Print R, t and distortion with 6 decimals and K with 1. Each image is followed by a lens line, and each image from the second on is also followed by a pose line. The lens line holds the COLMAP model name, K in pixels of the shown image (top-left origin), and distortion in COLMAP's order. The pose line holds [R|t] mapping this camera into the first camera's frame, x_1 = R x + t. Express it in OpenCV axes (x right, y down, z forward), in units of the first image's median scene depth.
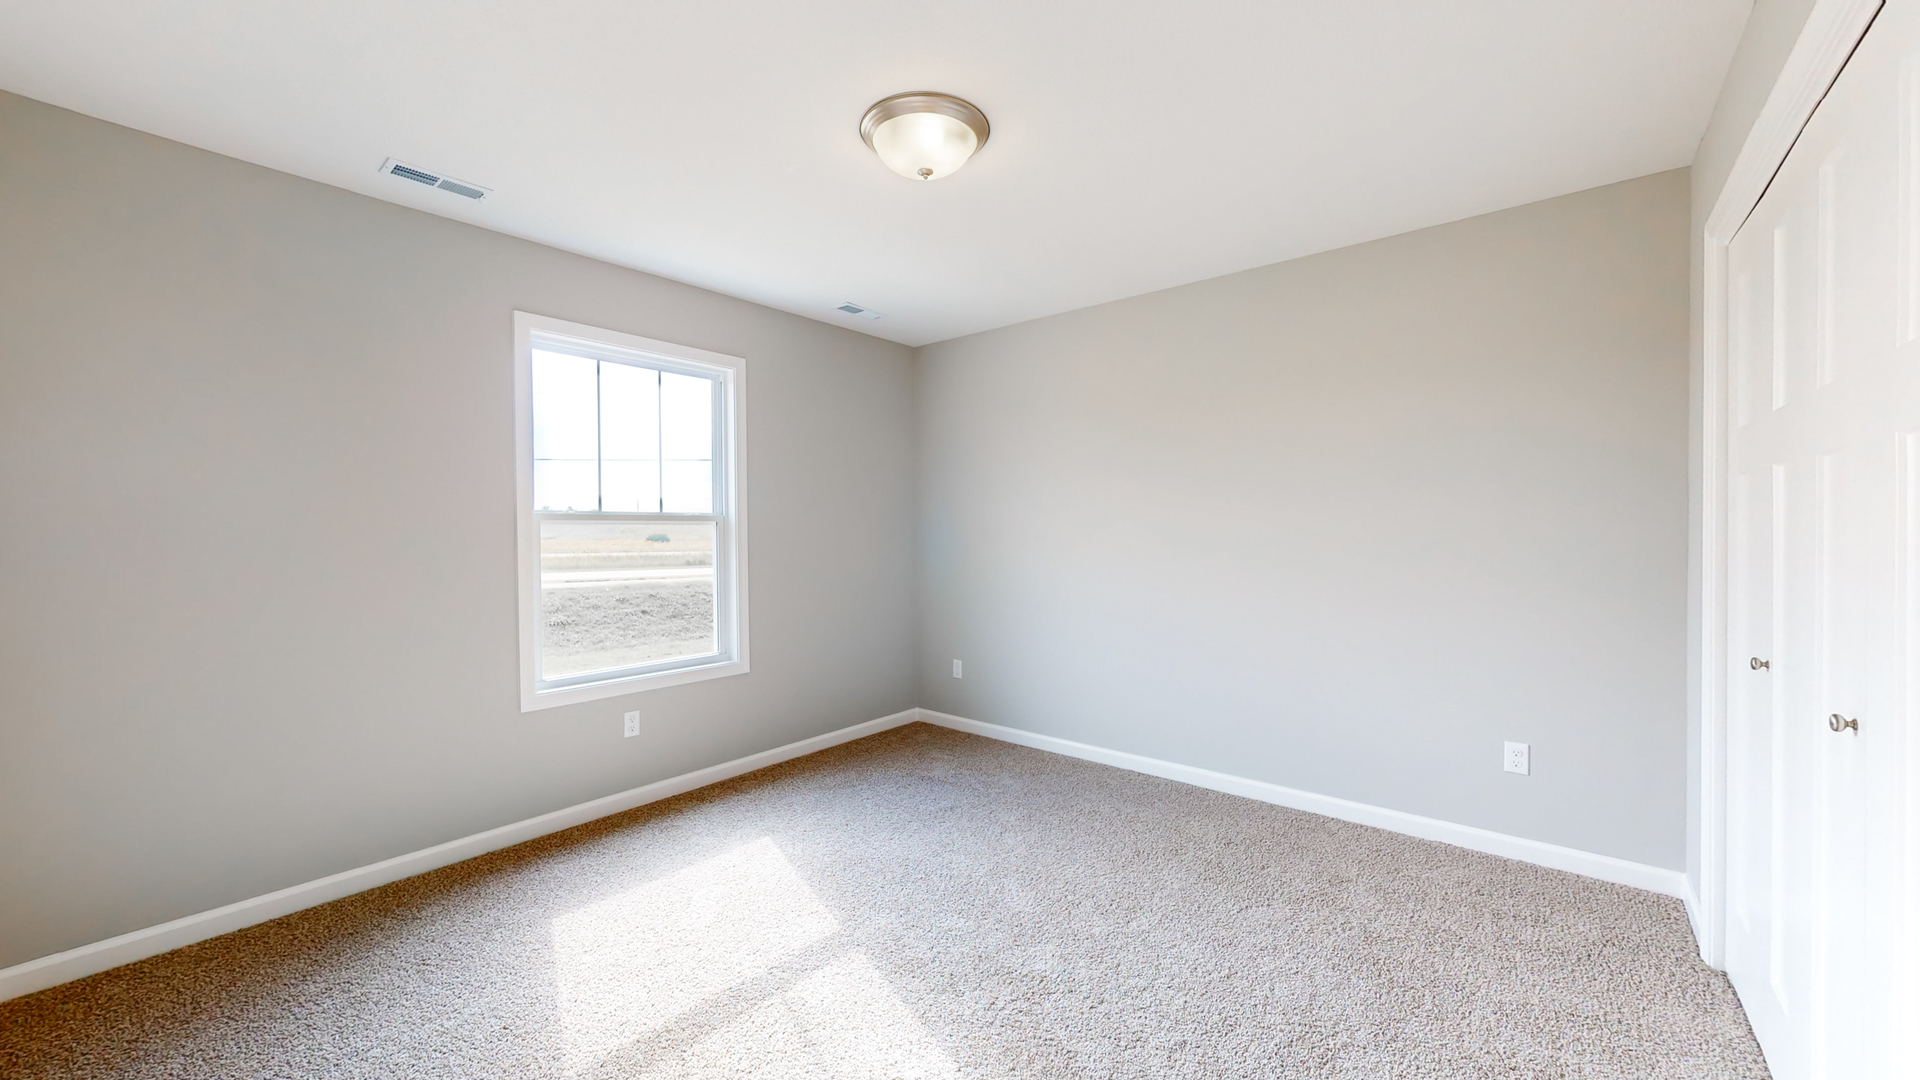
lens RADIAL K [[701.7, 0, 960.0], [0, 701.7, 540.0], [0, 0, 1]] dist [-0.000670, -0.000074]
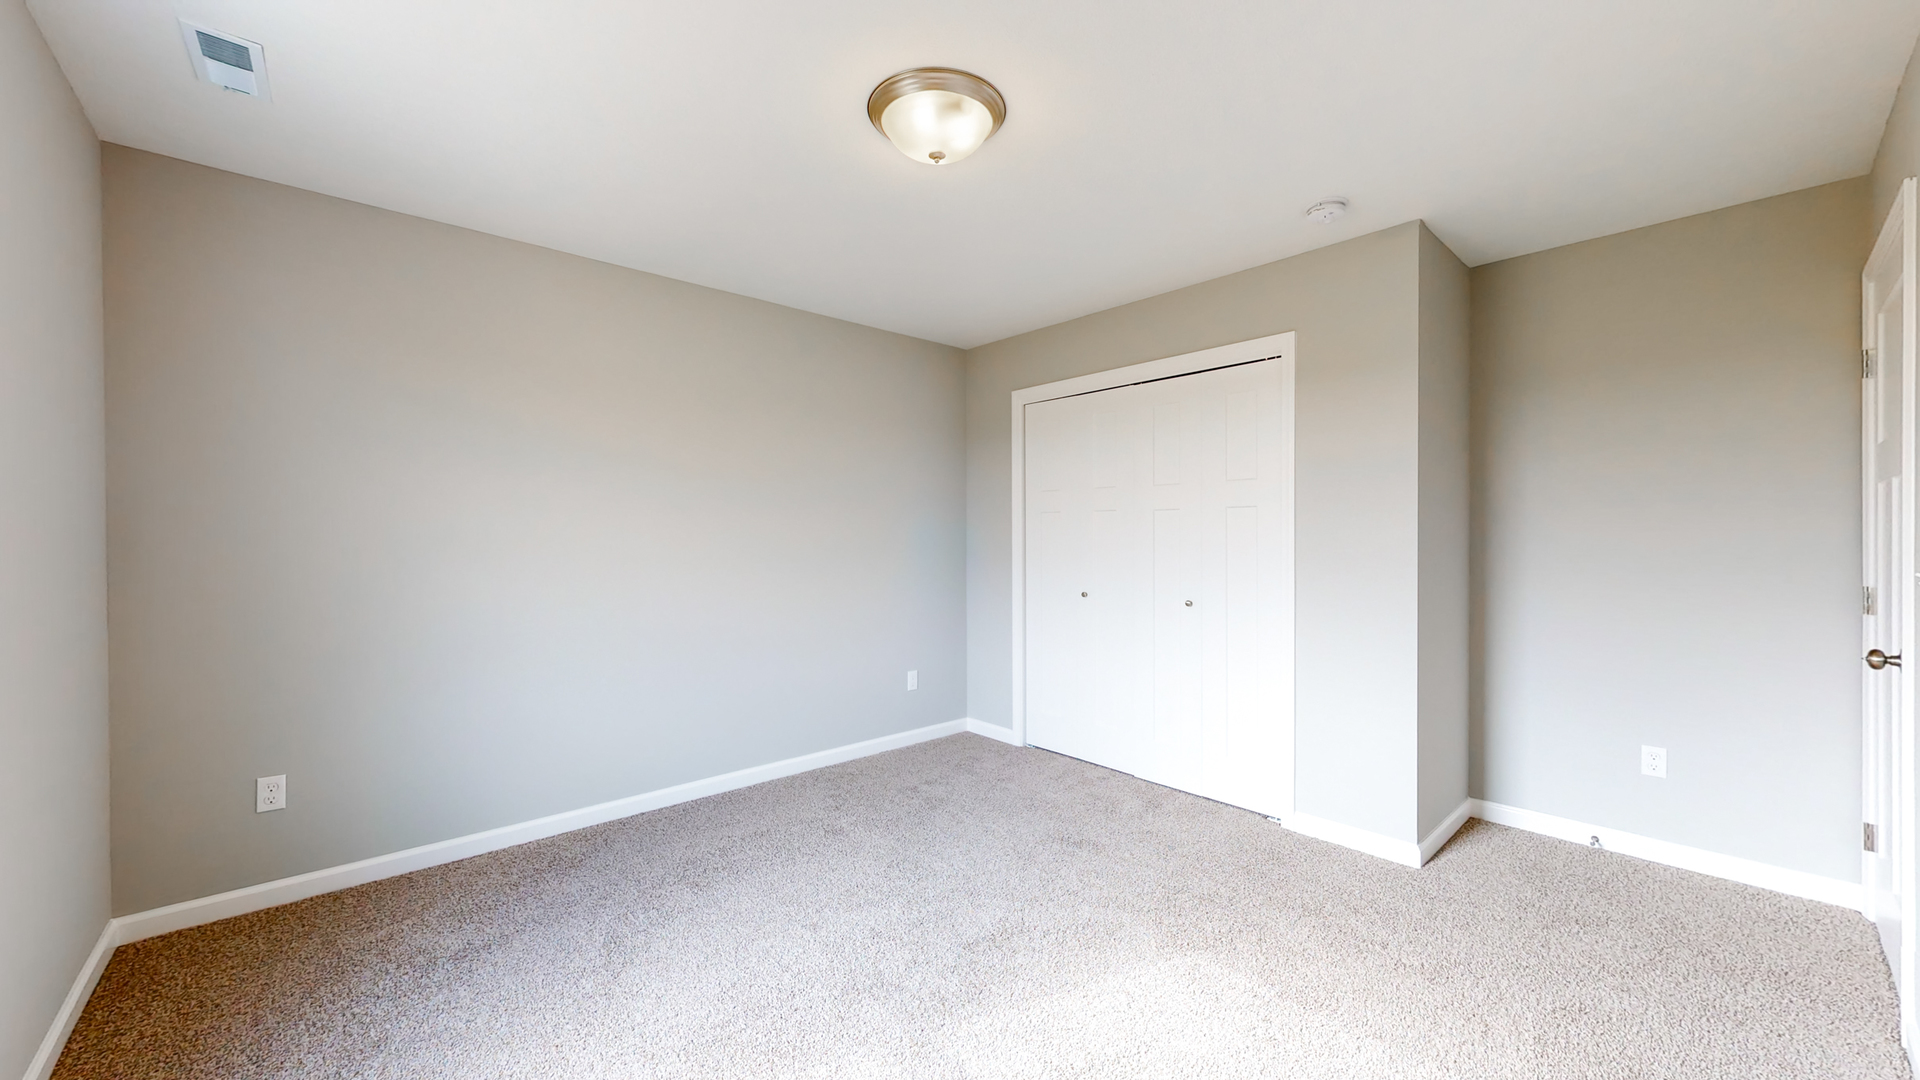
lens RADIAL K [[701.7, 0, 960.0], [0, 701.7, 540.0], [0, 0, 1]] dist [-0.000670, -0.000074]
pose [[0.146767, 0.000570, 0.989171, -0.755422], [0.016892, 0.999853, -0.003083, 0.000233], [-0.989027, 0.017162, 0.146736, 0.648665]]
